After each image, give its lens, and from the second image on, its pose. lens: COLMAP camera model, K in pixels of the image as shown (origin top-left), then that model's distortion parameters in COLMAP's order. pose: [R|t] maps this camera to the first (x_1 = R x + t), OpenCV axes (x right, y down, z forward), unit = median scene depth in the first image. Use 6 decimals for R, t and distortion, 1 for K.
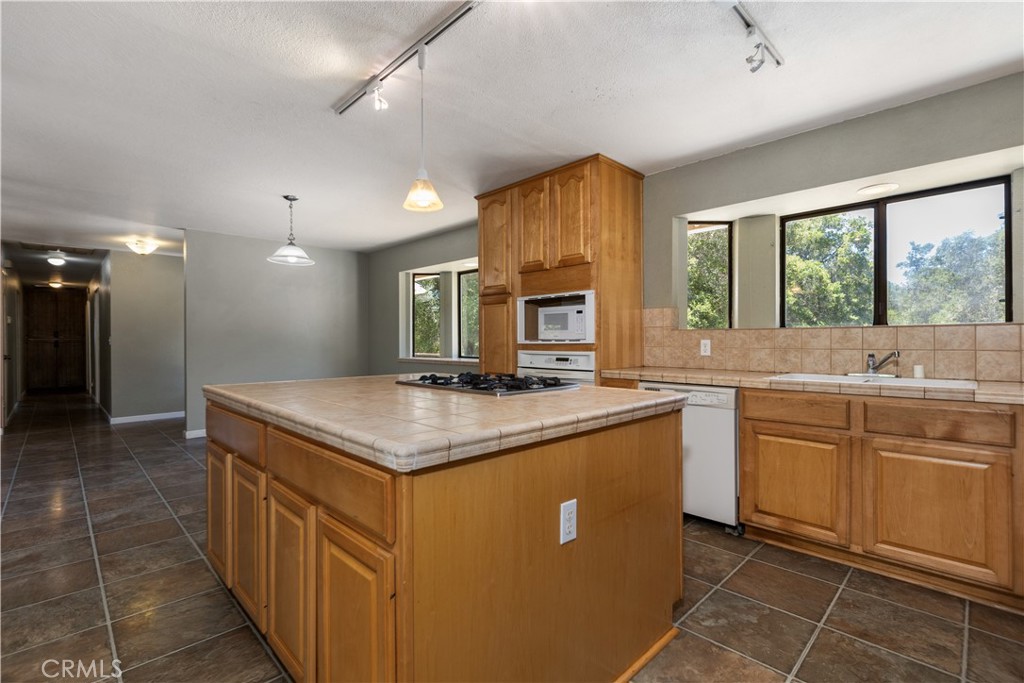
lens RADIAL K [[461.9, 0, 510.6], [0, 461.9, 342.5], [0, 0, 1]] dist [0.010255, -0.001351]
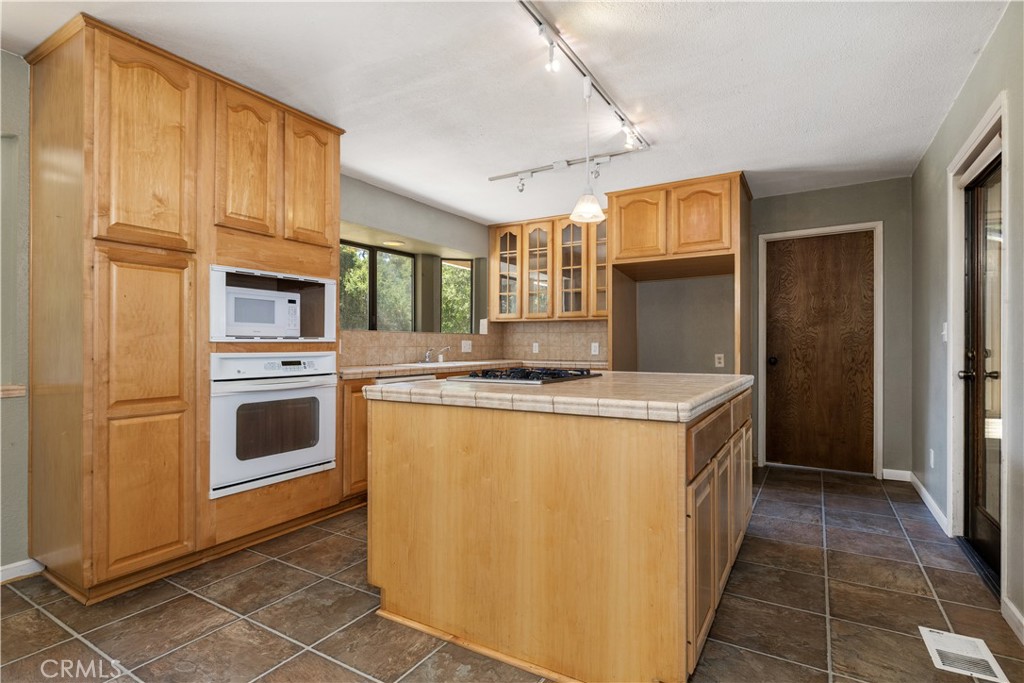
lens RADIAL K [[510.4, 0, 513.2], [0, 510.4, 339.2], [0, 0, 1]] dist [0.005803, -0.000308]
pose [[-0.246684, 0.018685, 0.968916, -0.786338], [0.017270, 0.999740, -0.014882, 0.016859], [-0.968942, 0.013062, -0.246943, 0.866317]]
